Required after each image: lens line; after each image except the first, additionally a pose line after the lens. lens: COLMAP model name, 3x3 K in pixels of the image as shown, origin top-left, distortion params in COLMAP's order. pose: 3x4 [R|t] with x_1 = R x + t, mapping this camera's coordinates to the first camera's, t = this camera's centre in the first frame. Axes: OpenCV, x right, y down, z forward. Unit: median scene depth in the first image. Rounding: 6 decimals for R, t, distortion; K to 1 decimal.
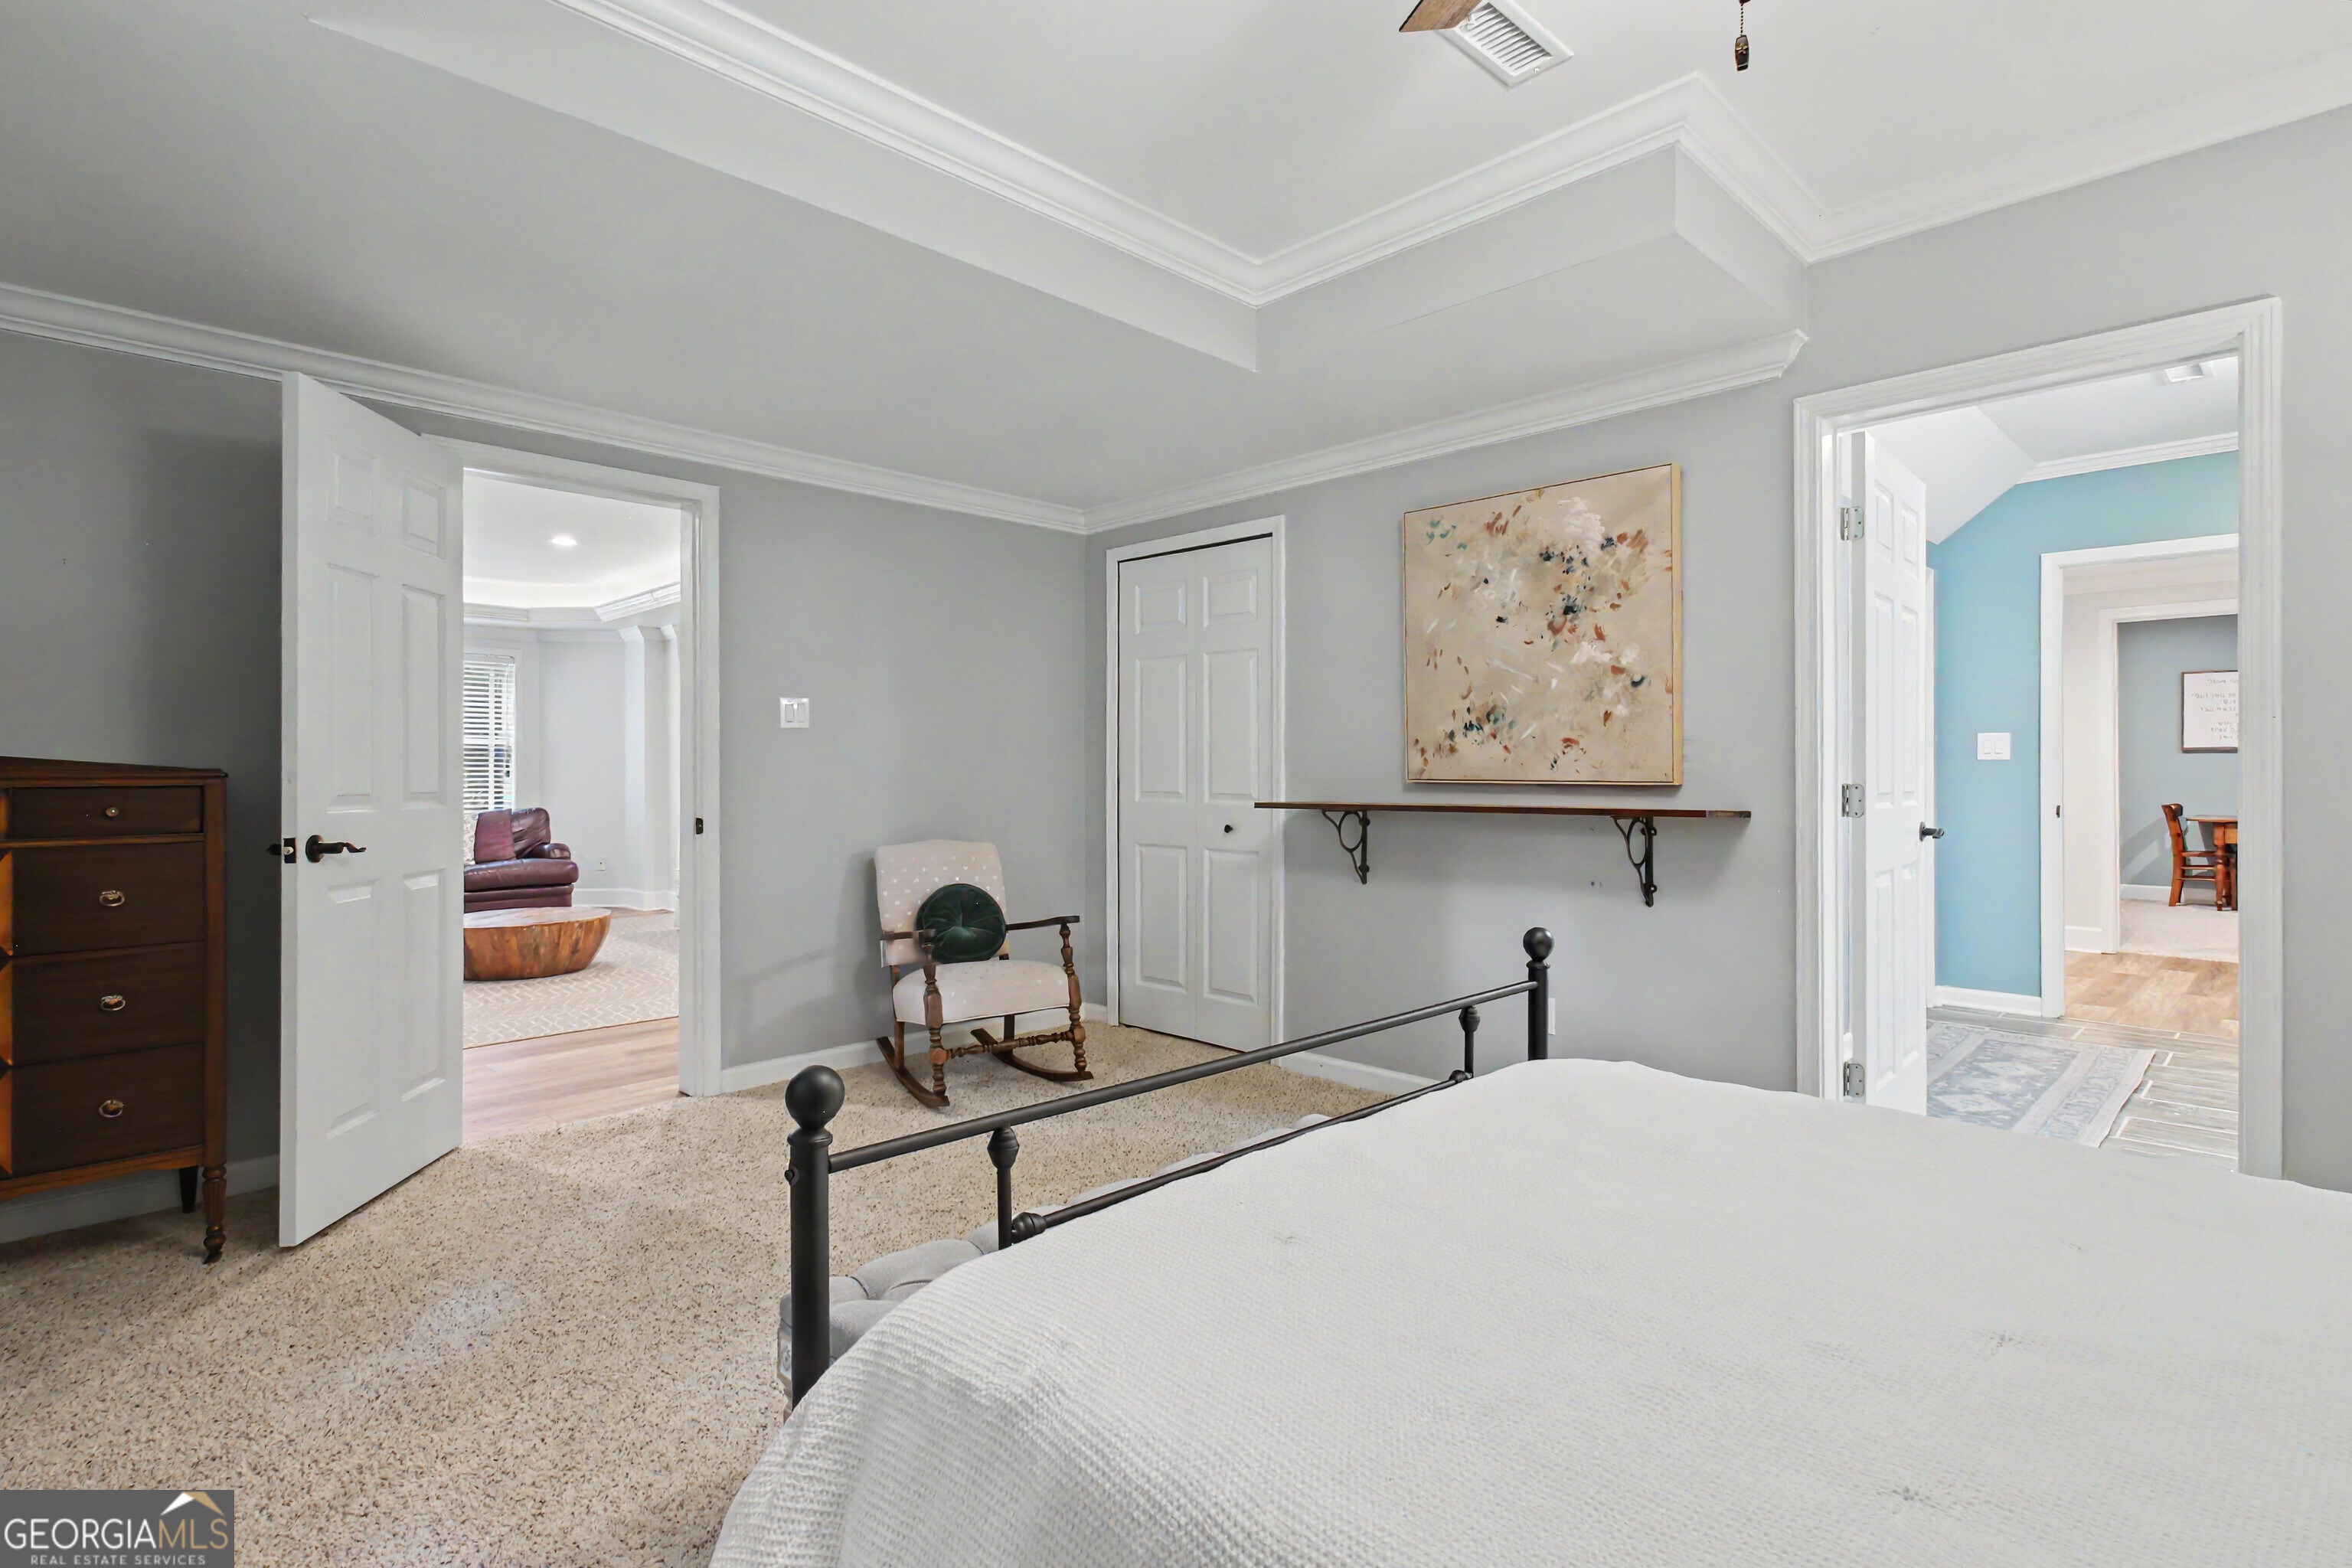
lens RADIAL K [[1118.8, 0, 1187.0], [0, 1118.8, 786.3], [0, 0, 1]] dist [0.003242, -0.002240]
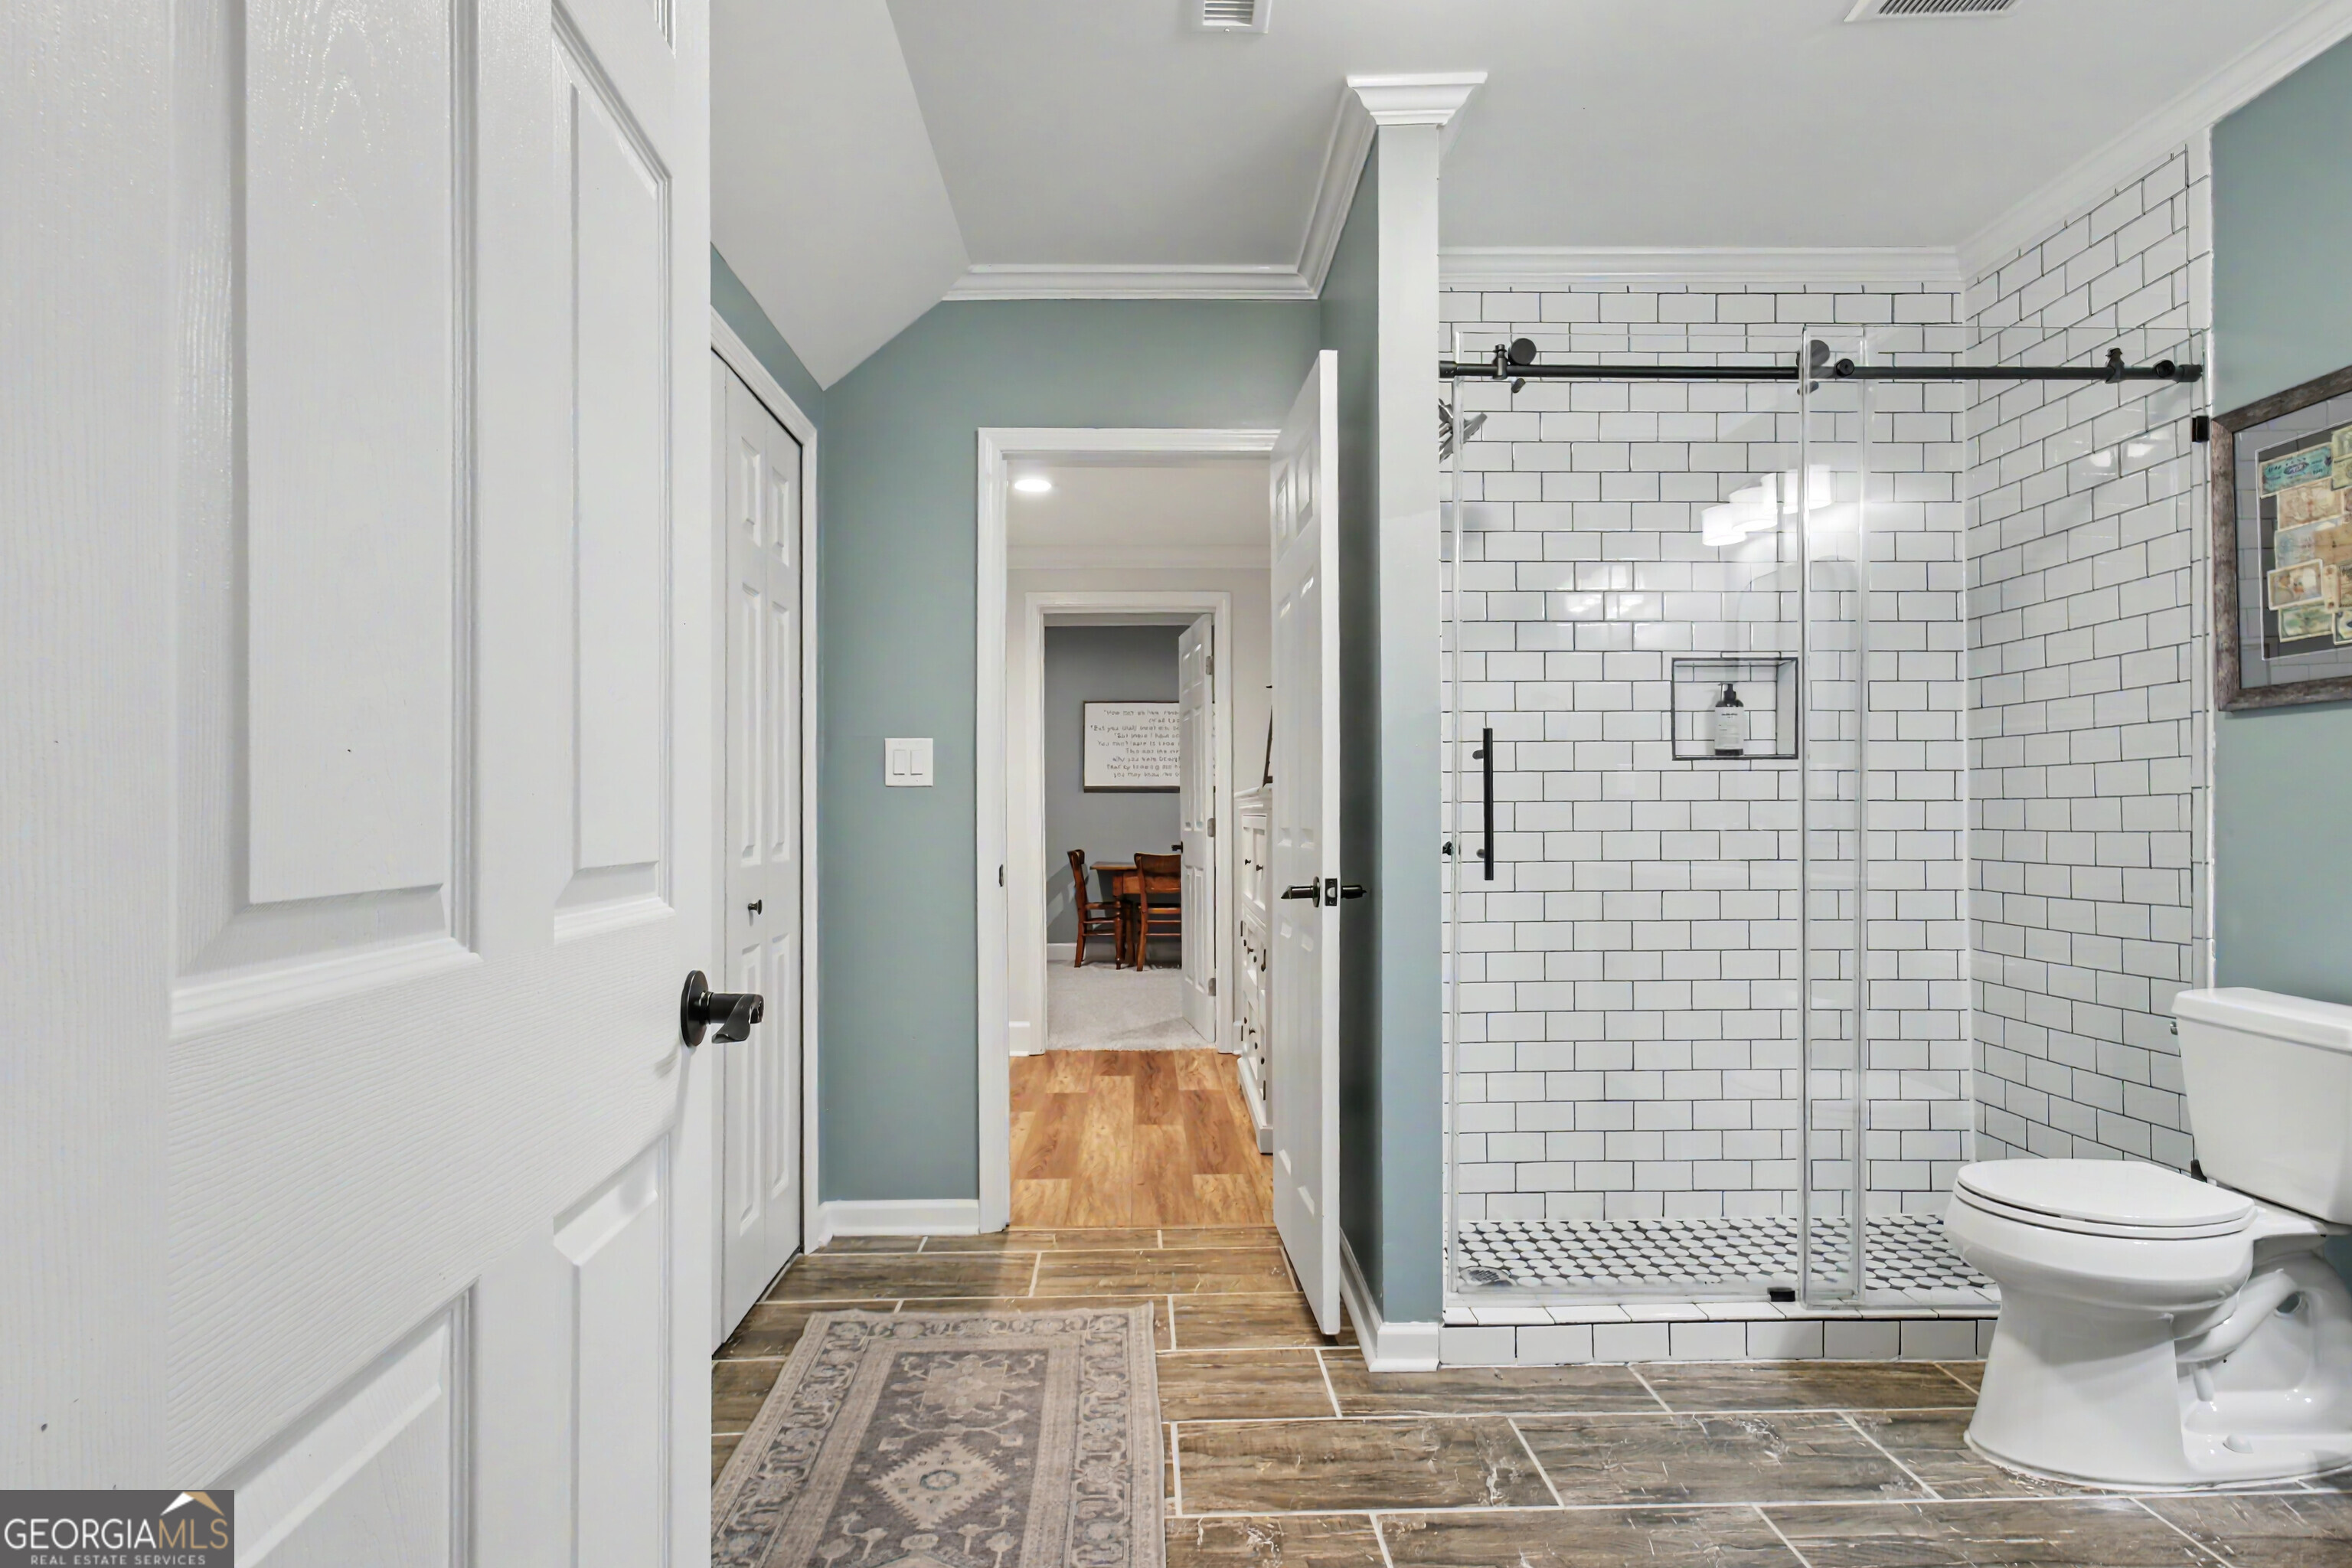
lens RADIAL K [[1246.3, 0, 1174.2], [0, 1246.3, 805.1], [0, 0, 1]] dist [0.010006, 0.001451]
pose [[0.671190, 0.010196, 0.741215, 0.212466], [0.005352, 0.999813, -0.018600, -0.000996], [-0.741266, 0.016451, 0.671010, 0.296359]]
